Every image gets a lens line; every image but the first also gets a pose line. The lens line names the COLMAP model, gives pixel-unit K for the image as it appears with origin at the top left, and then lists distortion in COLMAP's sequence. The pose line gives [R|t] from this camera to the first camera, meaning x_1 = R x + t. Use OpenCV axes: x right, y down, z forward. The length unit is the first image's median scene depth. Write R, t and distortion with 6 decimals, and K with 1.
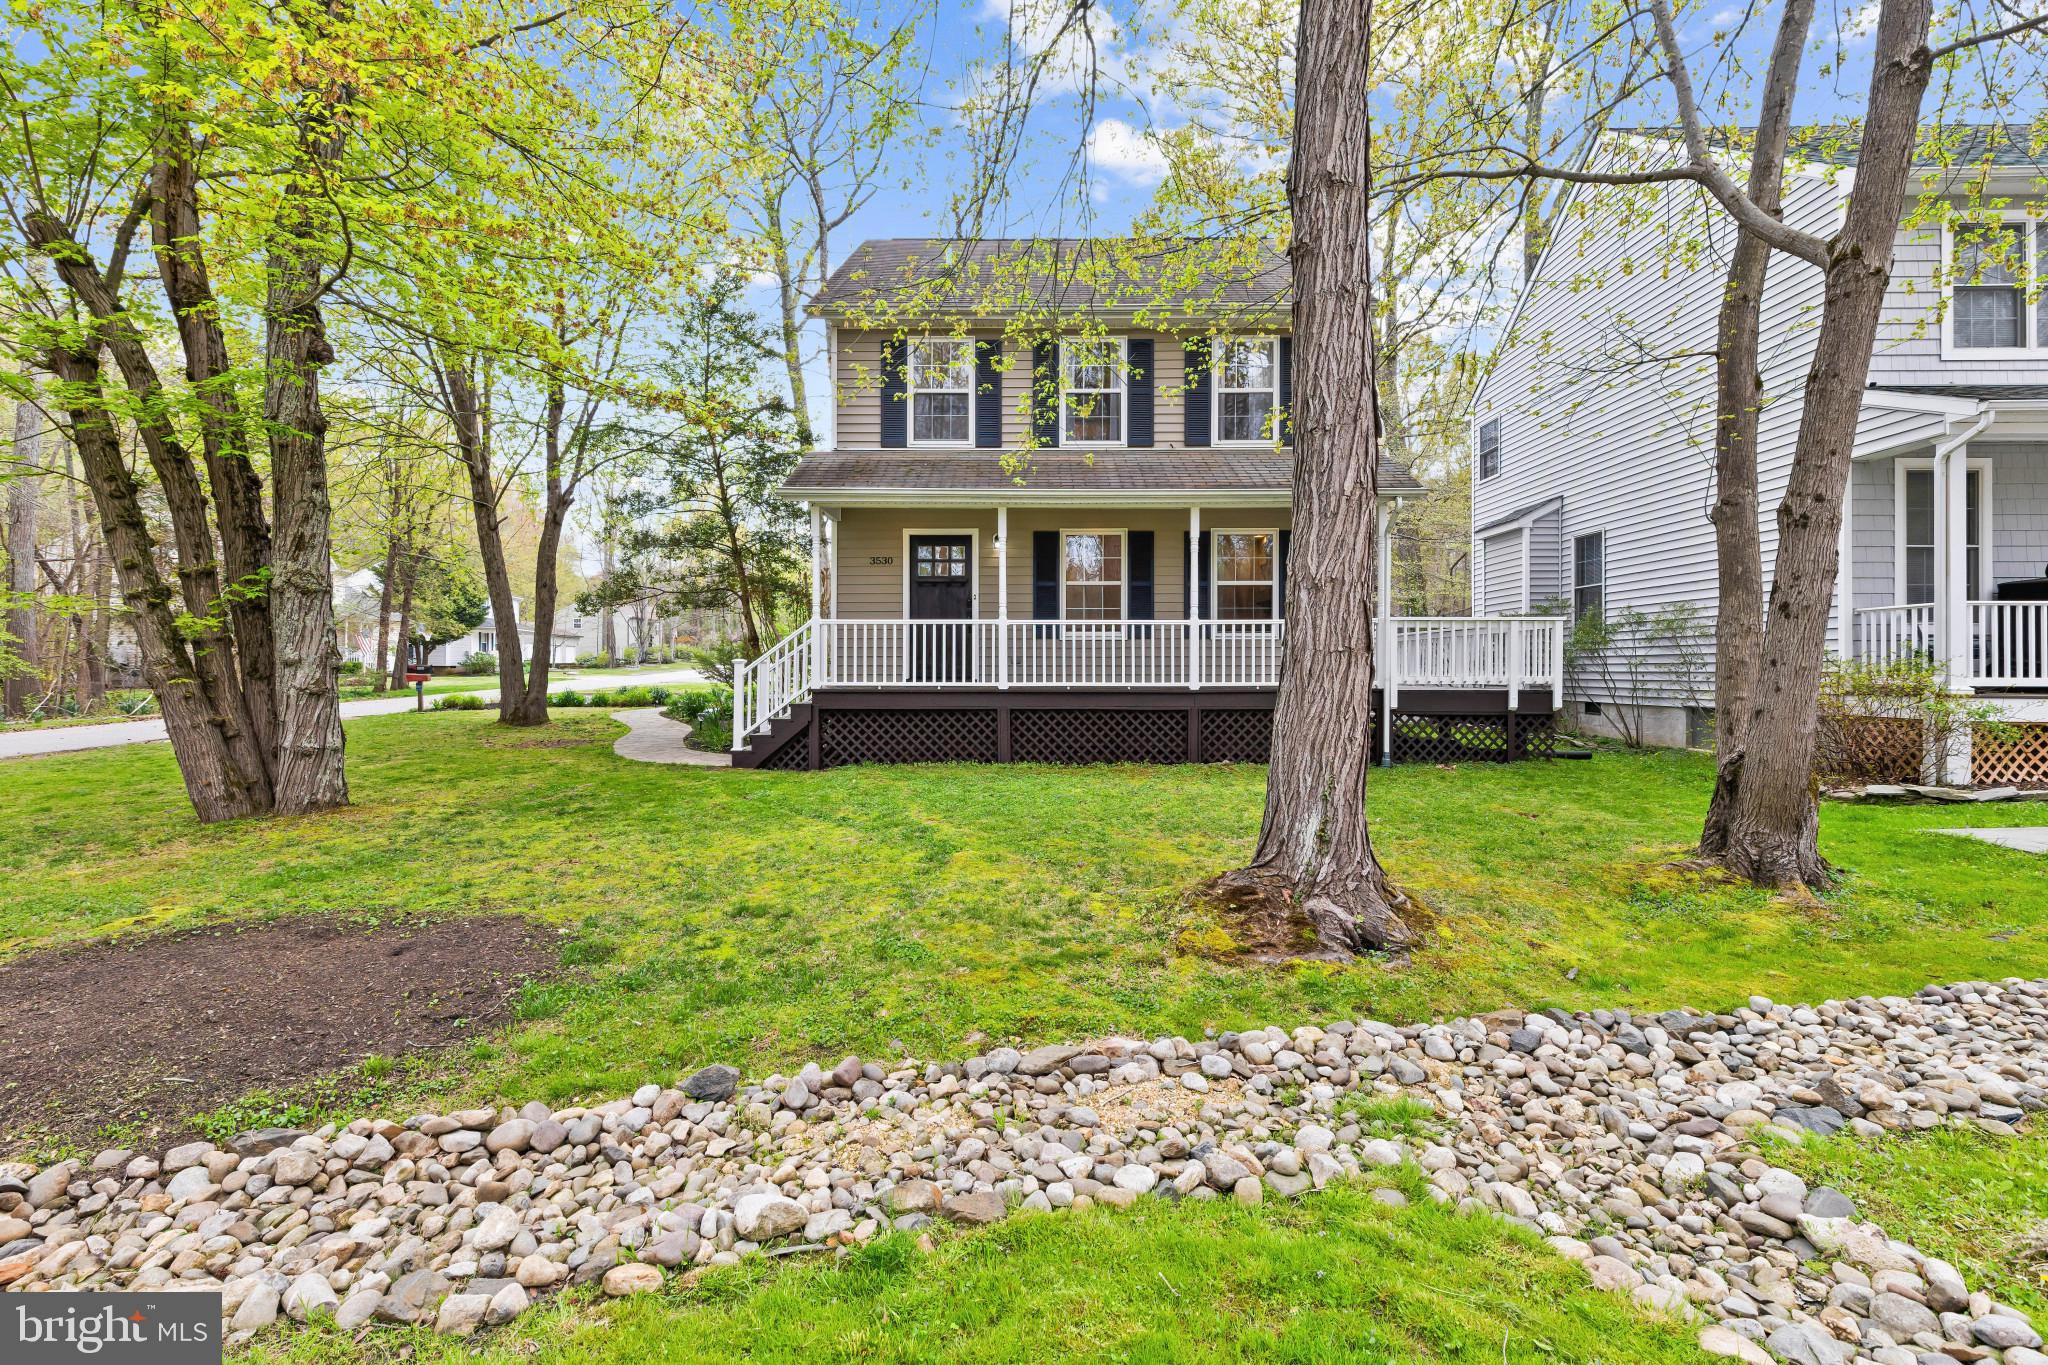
lens RADIAL K [[928.3, 0, 1033.0], [0, 928.3, 685.3], [0, 0, 1]] dist [0.003477, -0.000847]
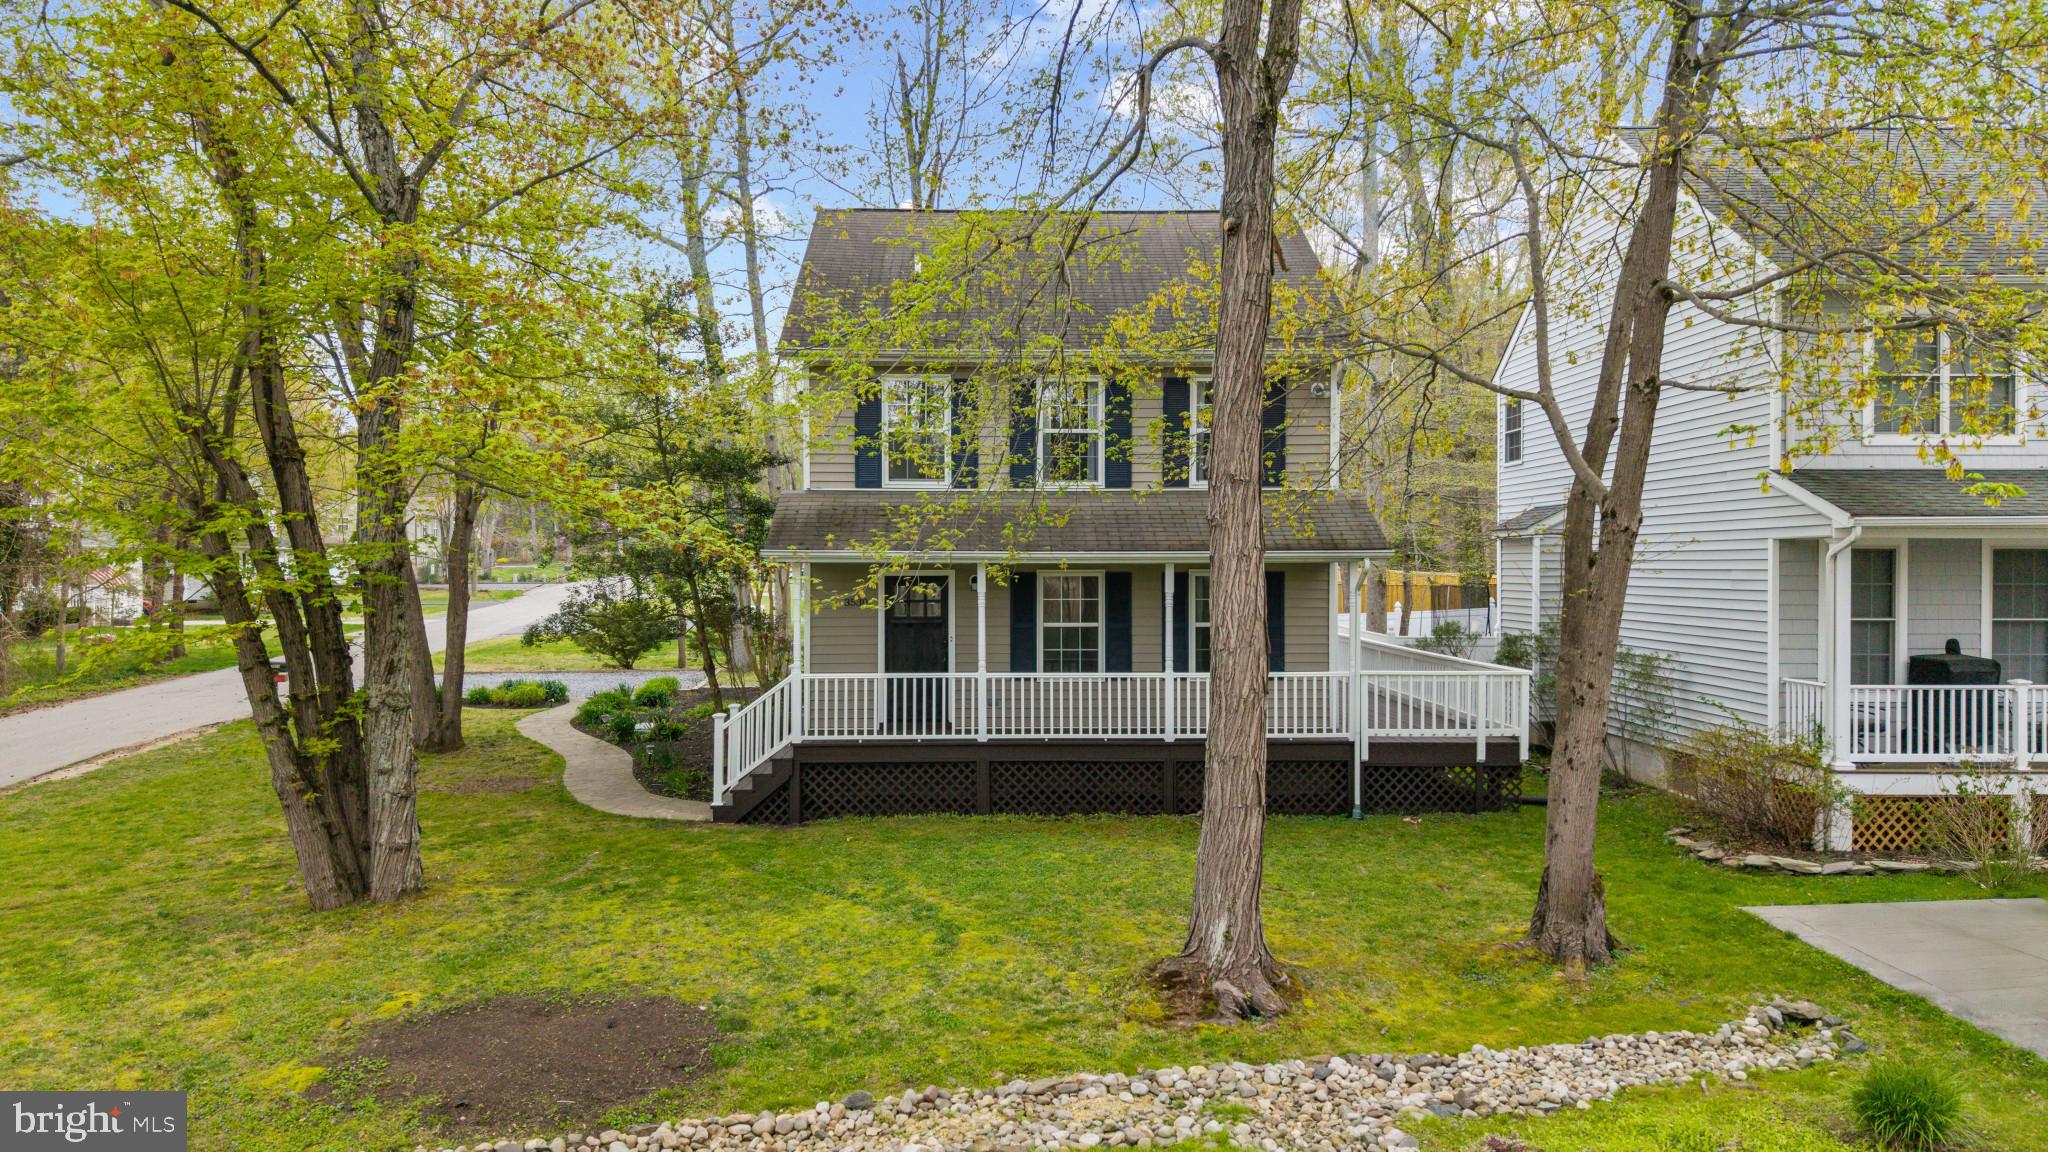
lens RADIAL K [[1413.4, 0, 1022.3], [0, 1413.4, 582.8], [0, 0, 1]] dist [0.027590, -0.015664]
pose [[0.999594, -0.002131, 0.028399, -0.032204], [0.001817, 0.999937, 0.011072, -0.189981], [-0.028420, -0.011016, 0.999535, -0.548581]]
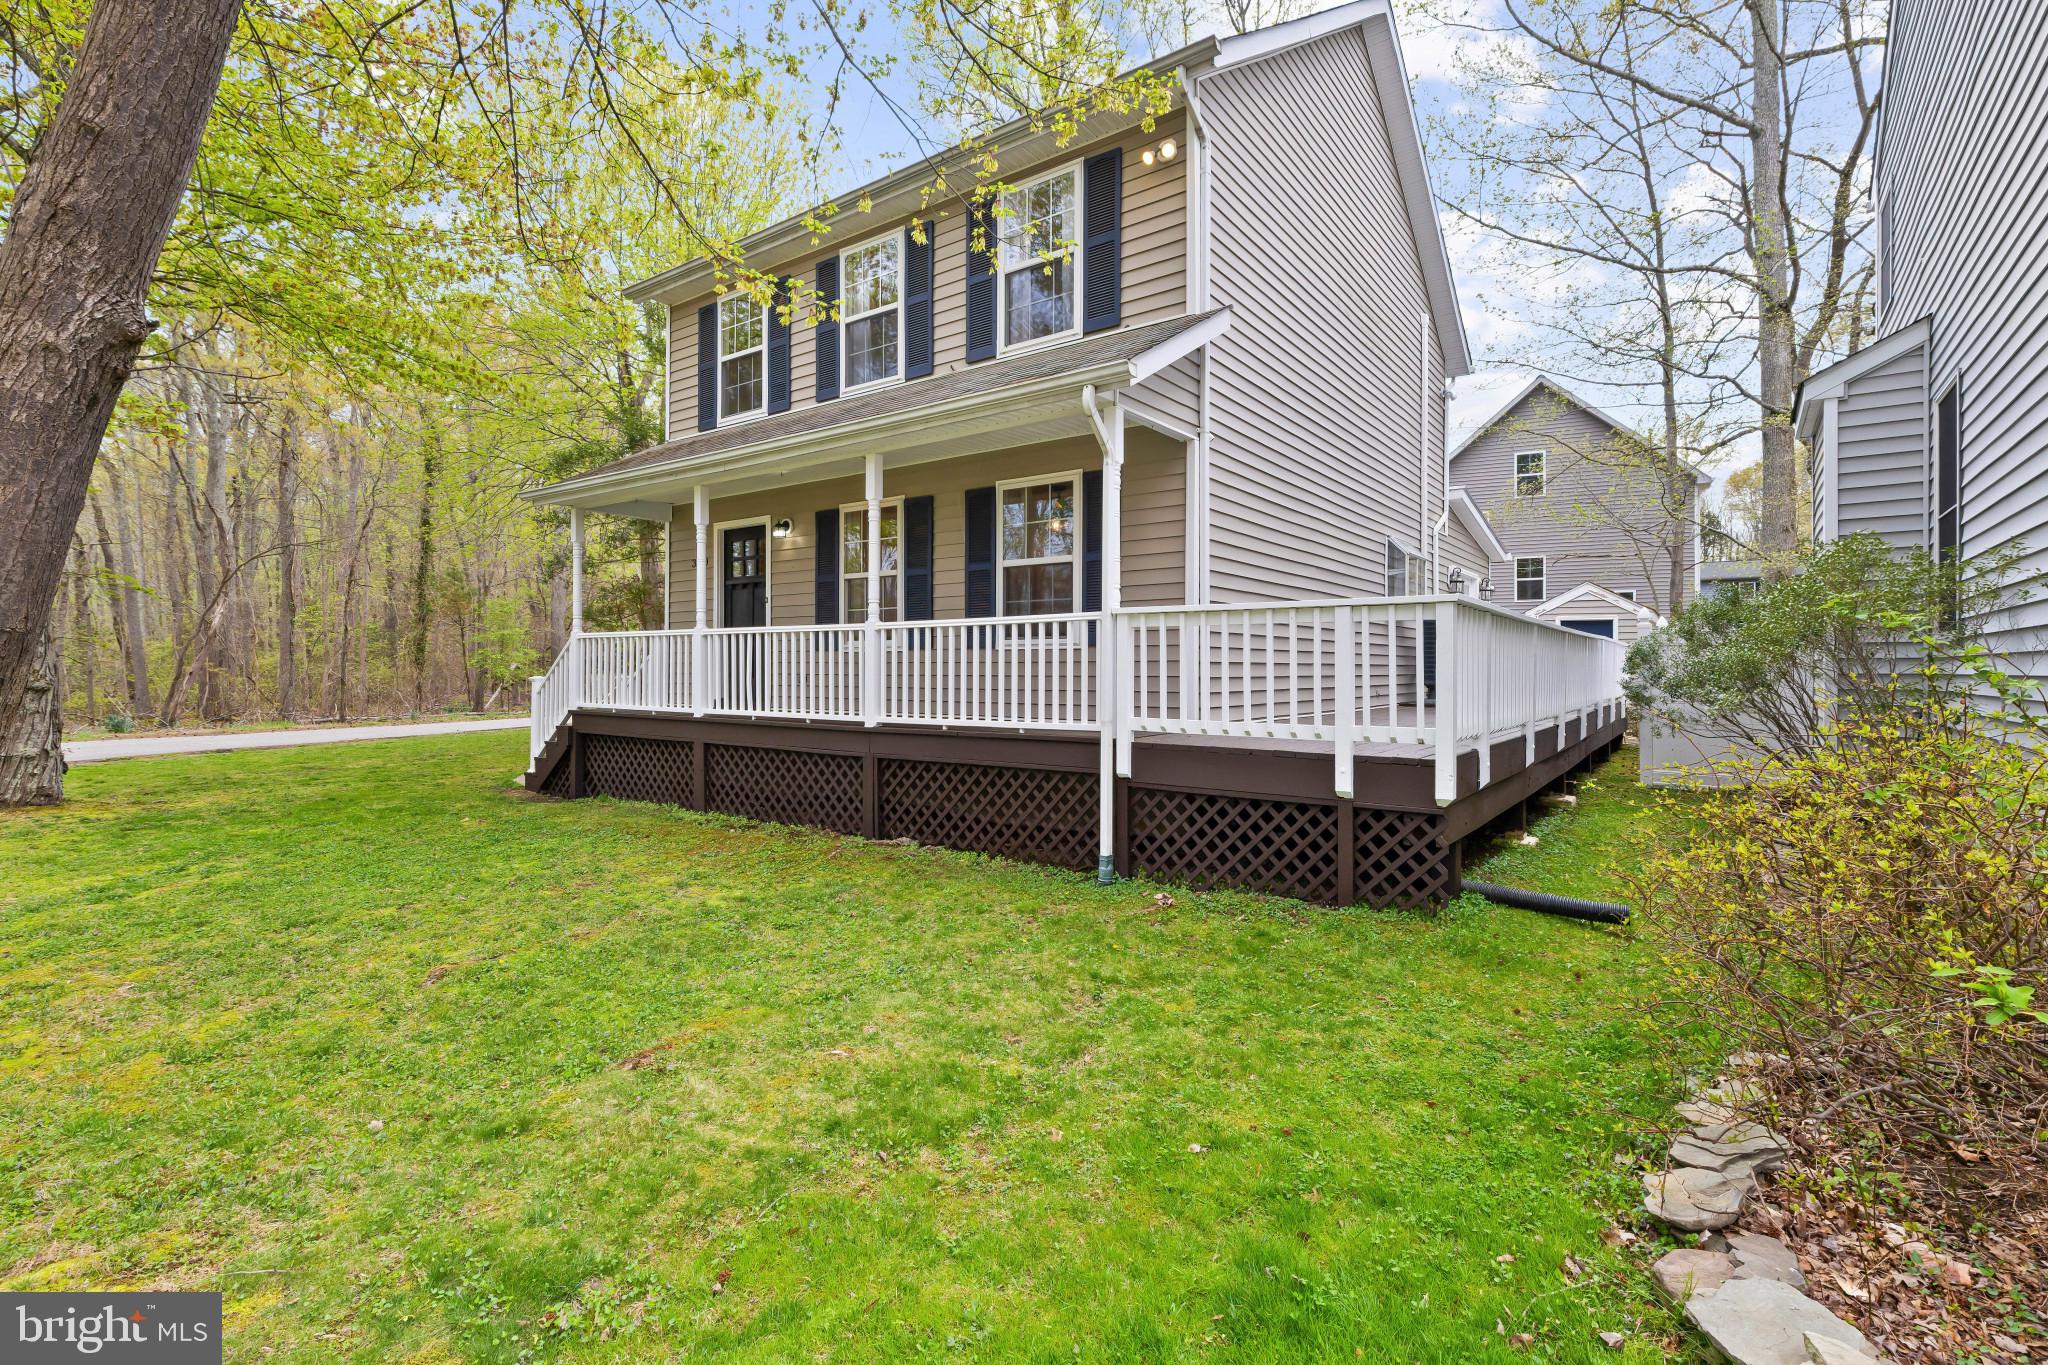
lens RADIAL K [[928.3, 0, 1010.2], [0, 928.3, 669.6], [0, 0, 1]] dist [0.003477, -0.000847]
pose [[0.808167, 0.001516, -0.588951, 0.661436], [-0.002709, 0.999996, -0.001144, -0.036768], [0.588947, 0.002520, 0.808168, 0.523847]]
